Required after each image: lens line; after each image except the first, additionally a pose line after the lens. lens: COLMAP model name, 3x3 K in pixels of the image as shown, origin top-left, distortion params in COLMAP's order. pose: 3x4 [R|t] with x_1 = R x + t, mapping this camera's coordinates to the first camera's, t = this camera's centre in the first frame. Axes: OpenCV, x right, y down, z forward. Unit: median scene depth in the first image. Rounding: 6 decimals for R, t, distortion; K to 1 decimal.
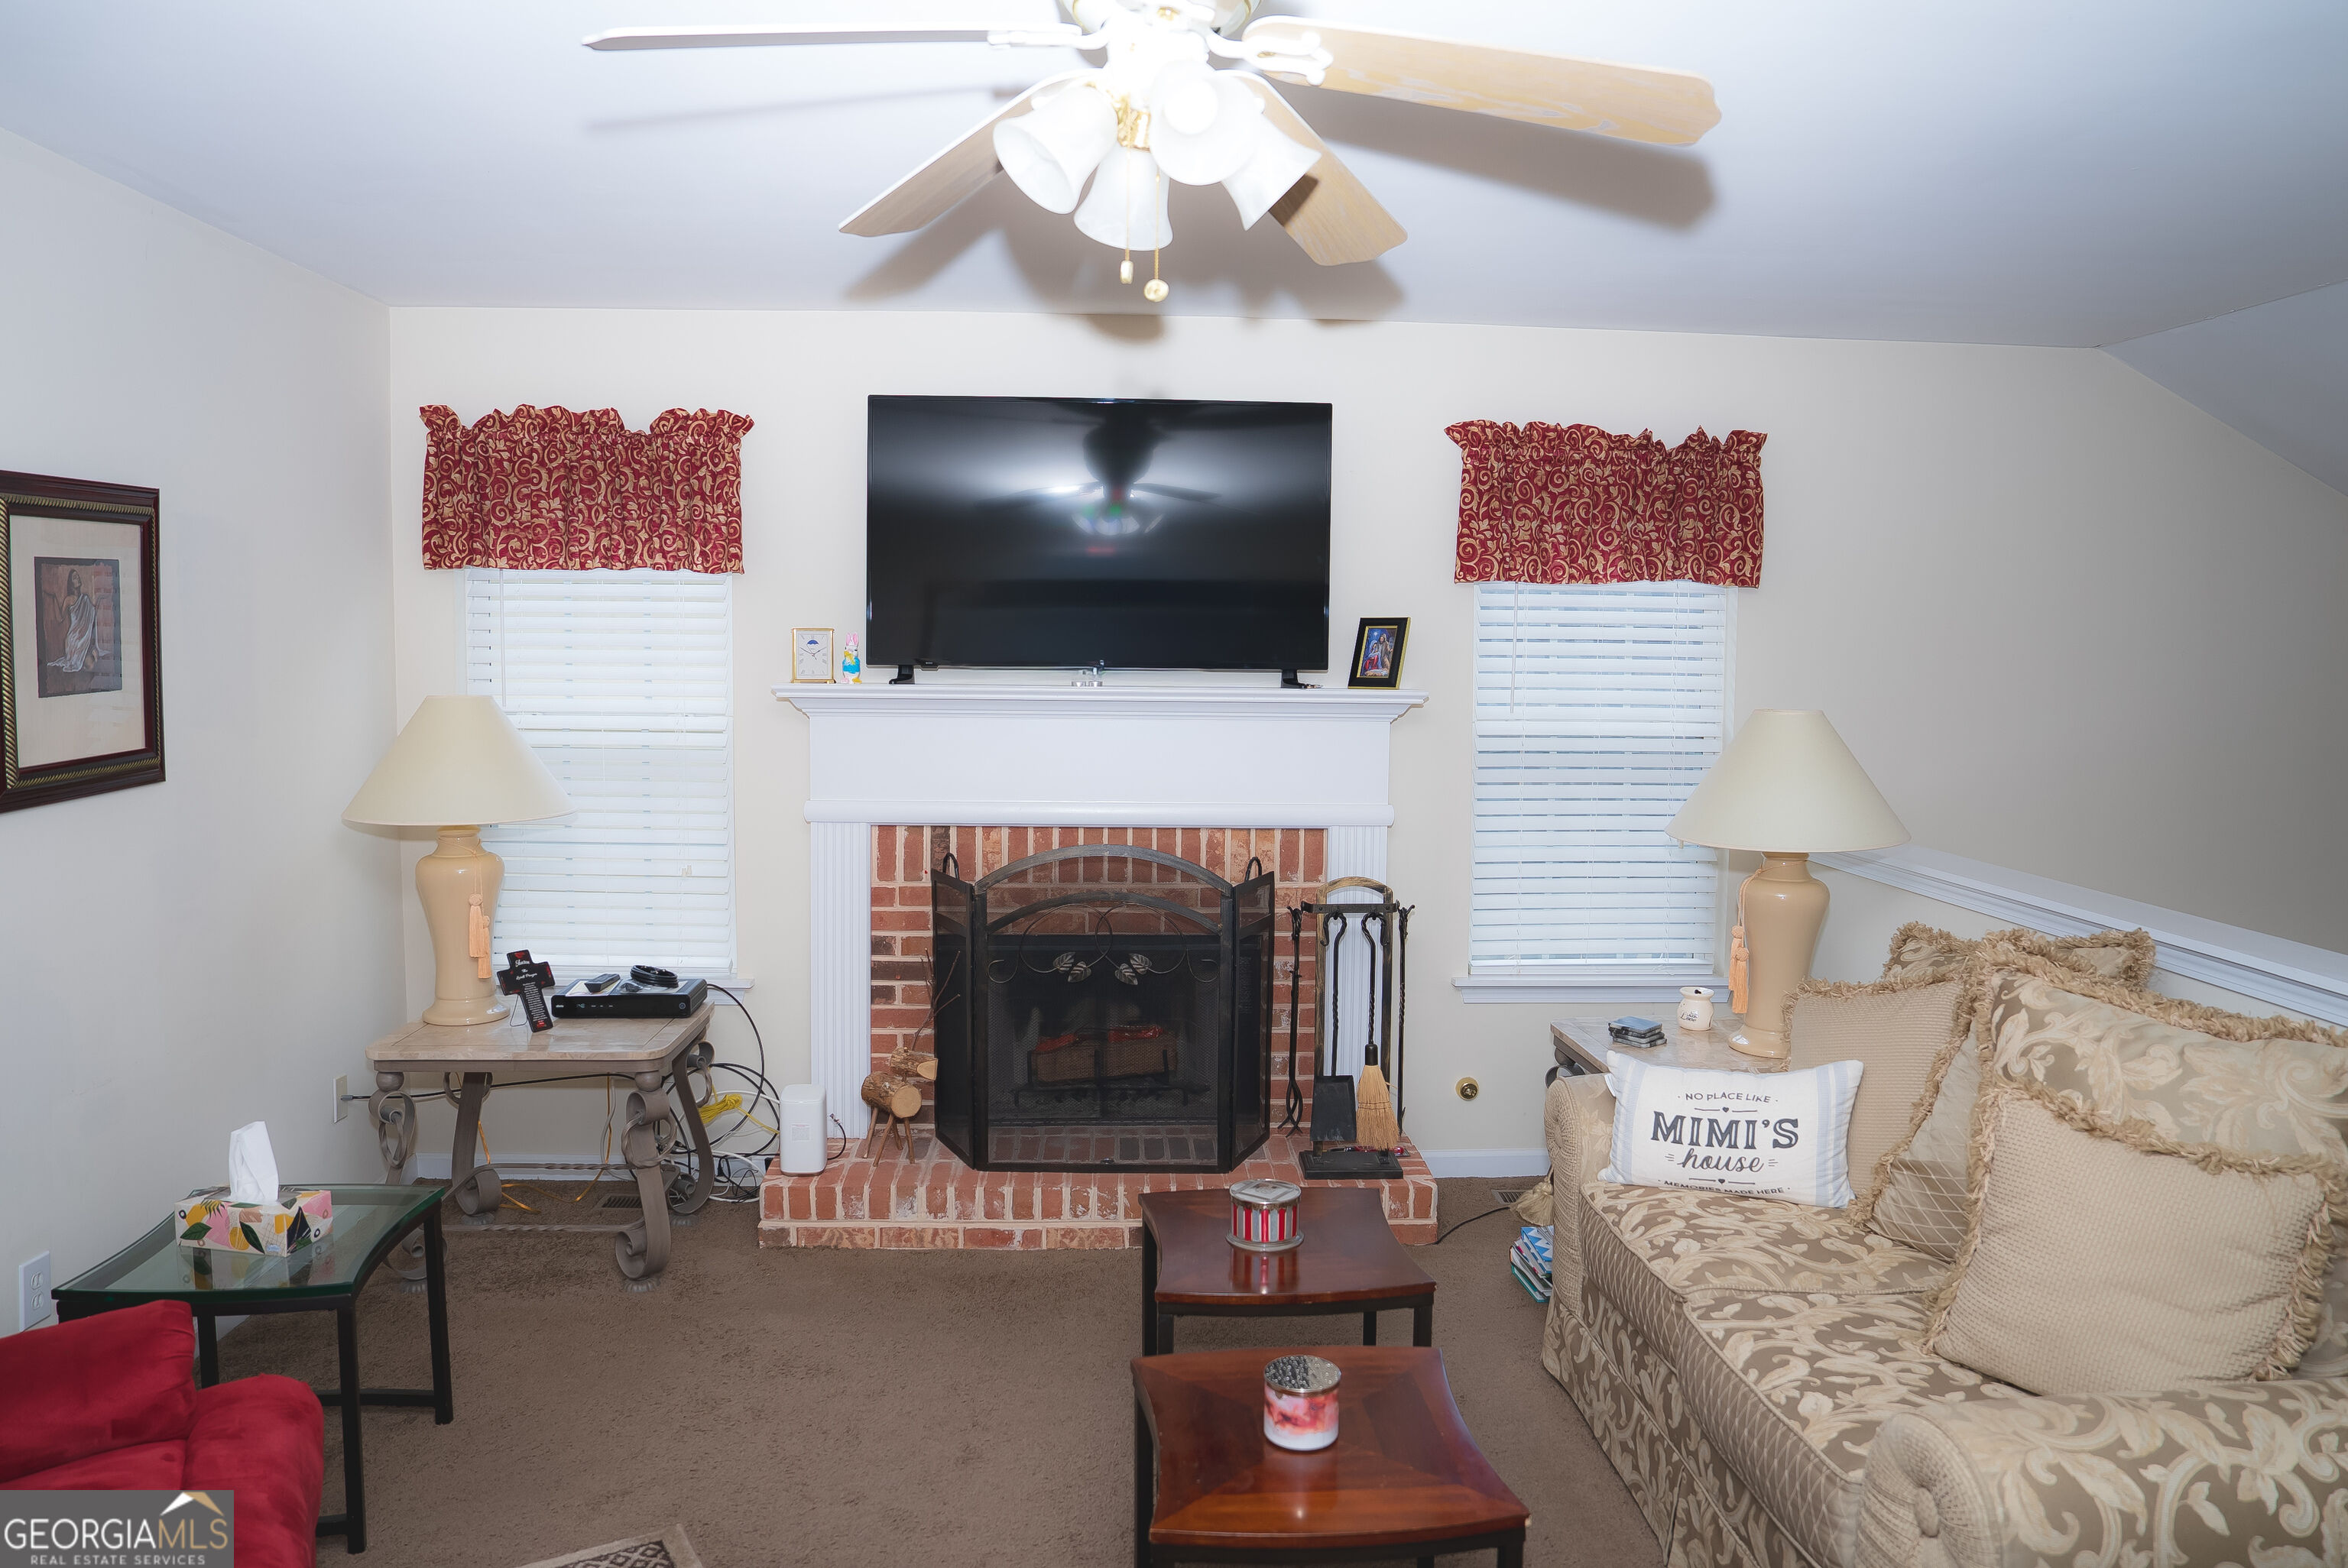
lens RADIAL K [[1715.0, 0, 1174.0], [0, 1715.0, 784.0], [0, 0, 1]] dist [-0.103179, -0.002157]
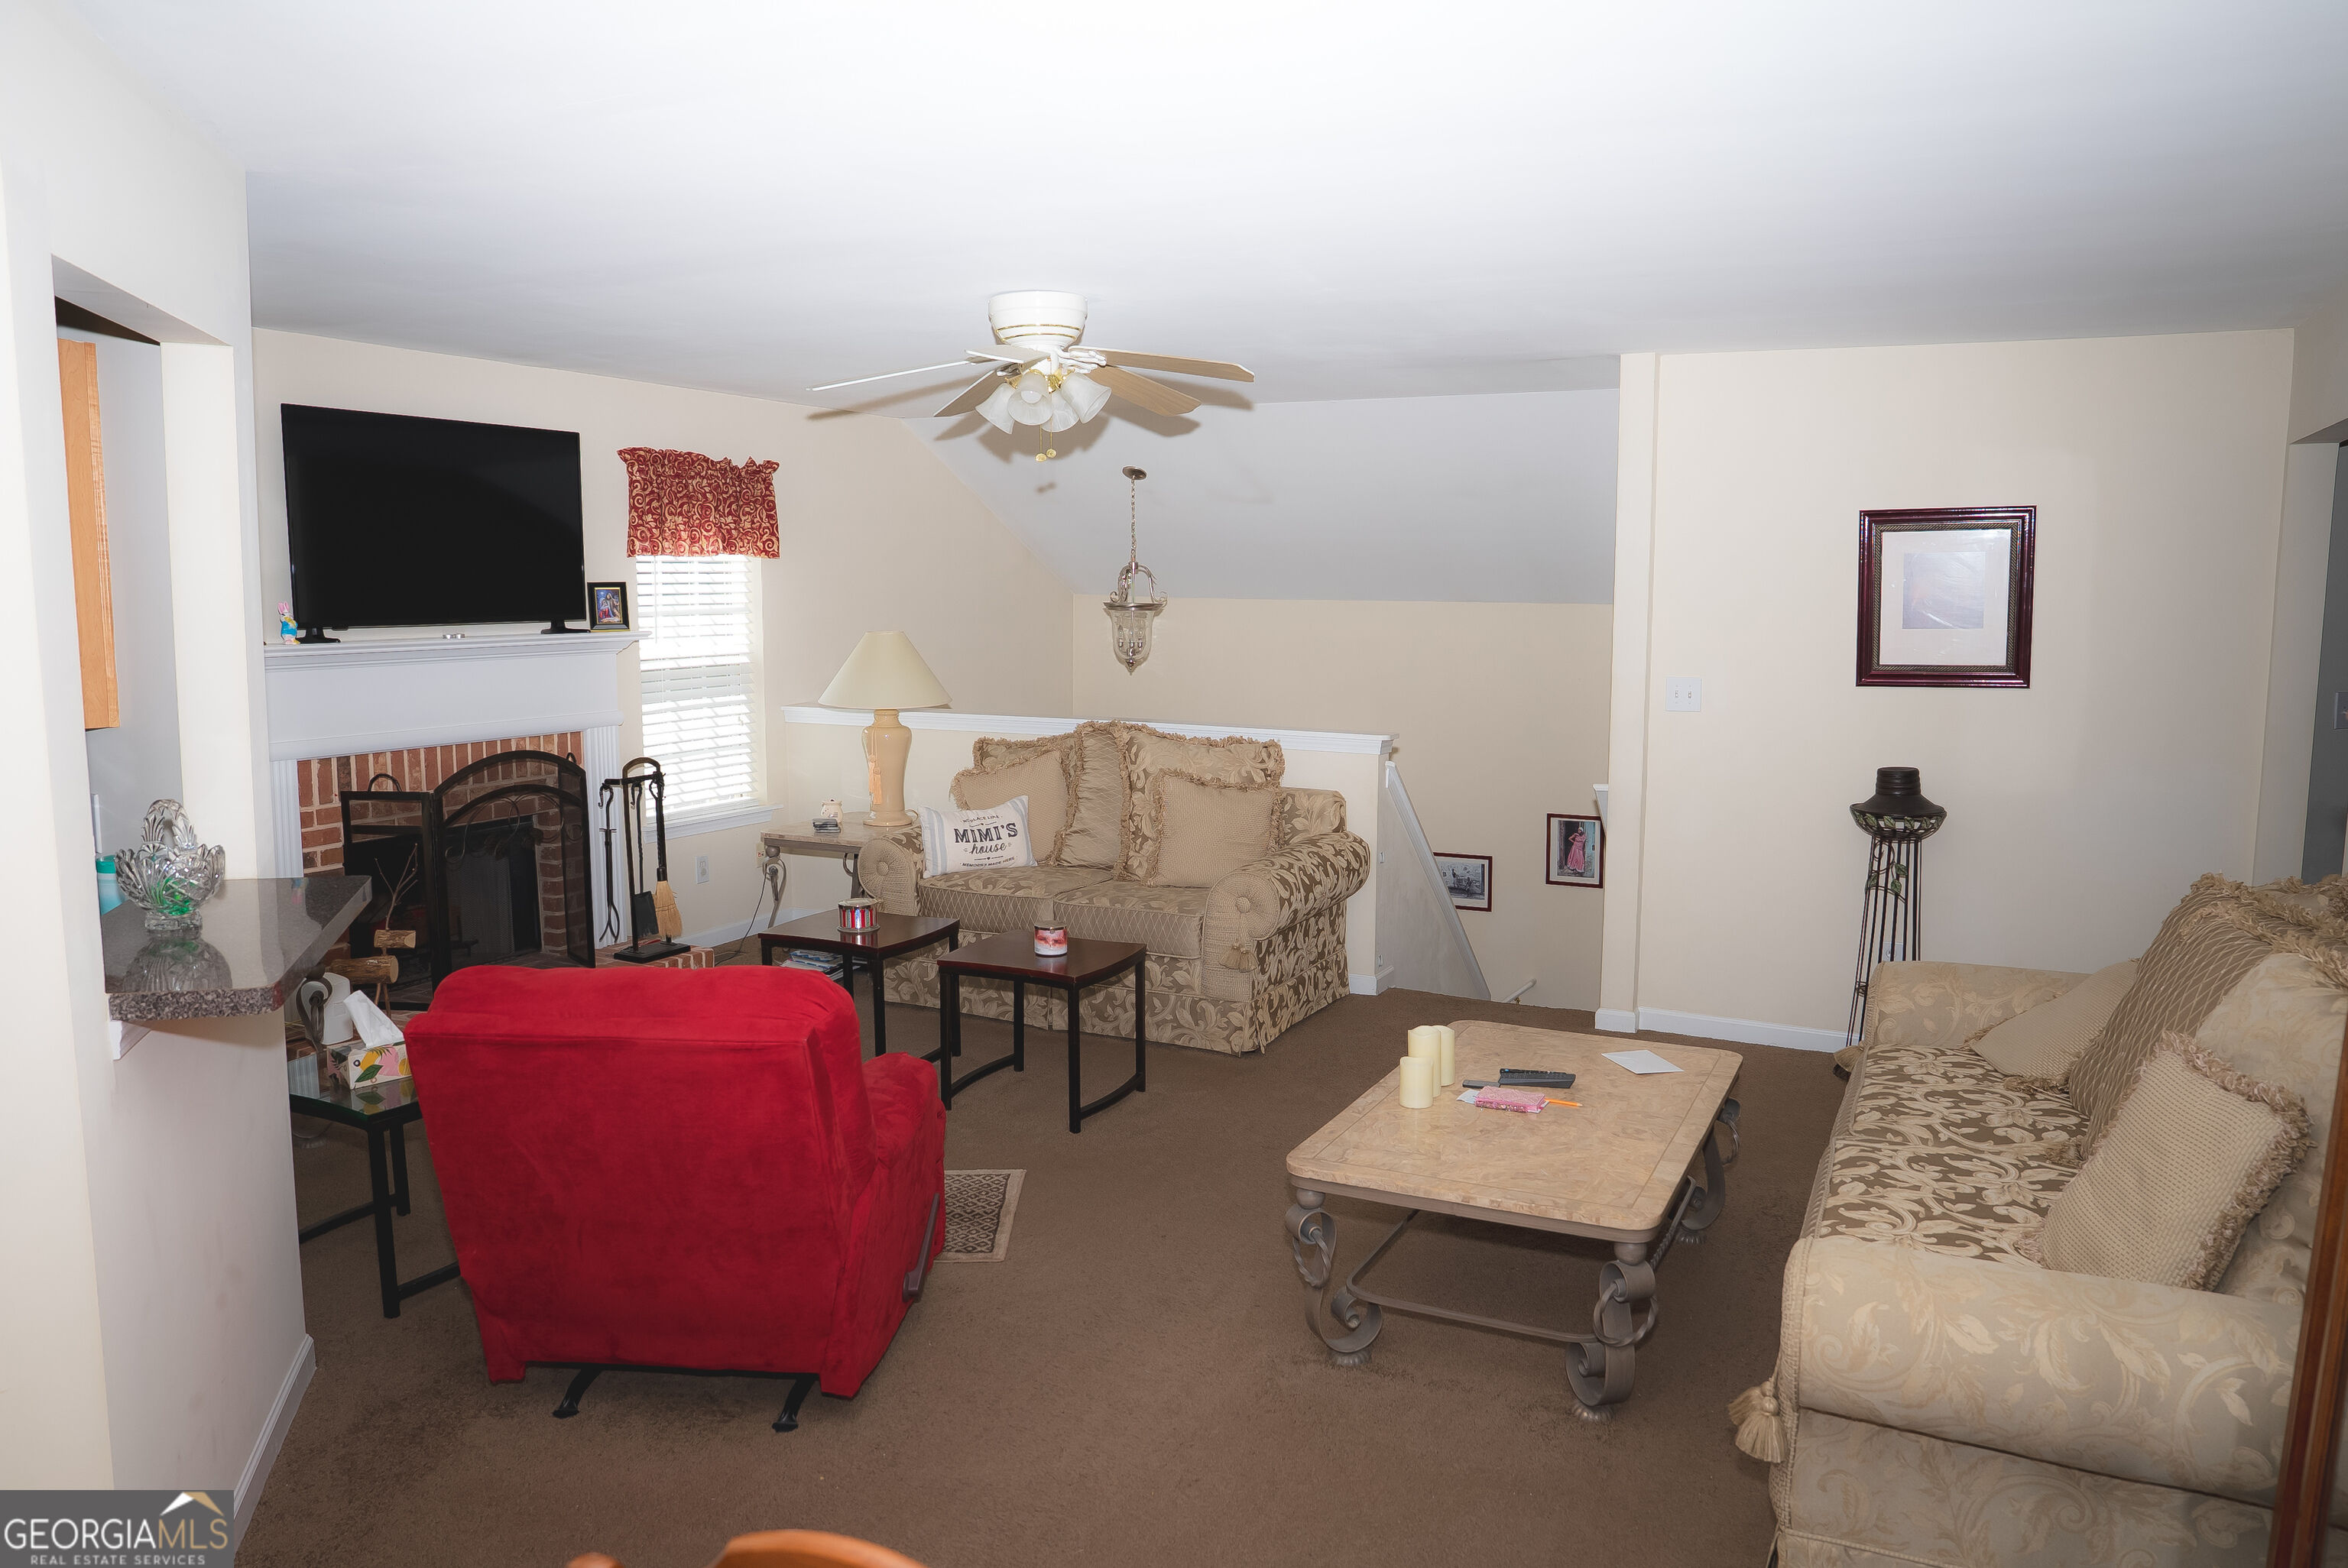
lens RADIAL K [[1636.7, 0, 1174.0], [0, 1636.7, 784.0], [0, 0, 1]] dist [-0.008378, -0.005101]
pose [[0.516122, -0.122195, 0.847754, -0.830445], [0.093710, 0.991885, 0.085918, -0.001131], [-0.851373, 0.035099, 0.523385, -0.132880]]
